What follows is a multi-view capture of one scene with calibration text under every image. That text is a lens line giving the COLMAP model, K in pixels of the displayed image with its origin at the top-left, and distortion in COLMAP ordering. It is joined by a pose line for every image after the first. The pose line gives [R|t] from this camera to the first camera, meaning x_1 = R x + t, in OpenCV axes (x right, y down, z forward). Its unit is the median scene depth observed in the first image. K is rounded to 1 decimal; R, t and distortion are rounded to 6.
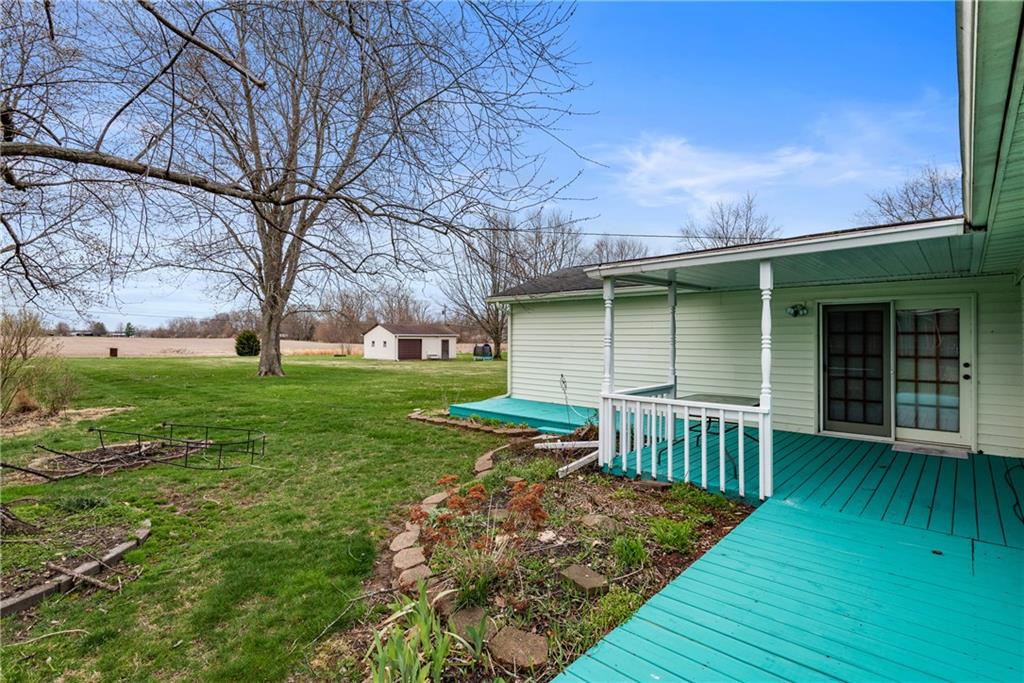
lens RADIAL K [[495.8, 0, 538.9], [0, 495.8, 345.7], [0, 0, 1]] dist [0.005429, 0.000541]
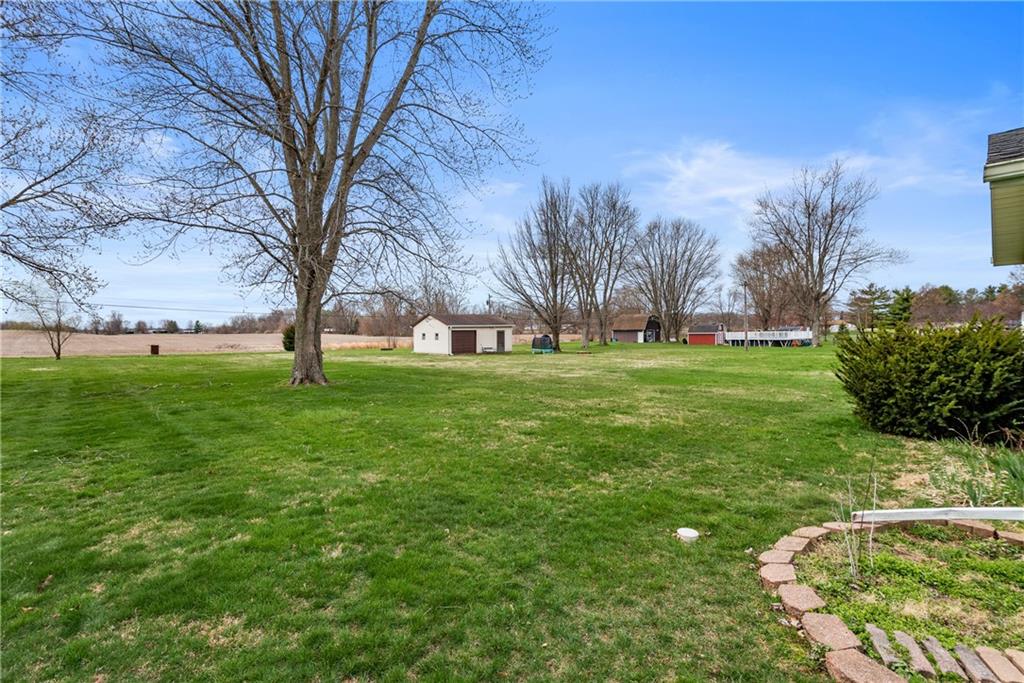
lens RADIAL K [[463.0, 0, 510.2], [0, 463.0, 336.3], [0, 0, 1]] dist [0.000818, 0.000033]
pose [[0.994071, -0.014582, -0.107753, -0.081558], [0.014525, 0.999894, -0.001318, -0.000714], [0.107761, -0.000255, 0.994177, 0.167176]]
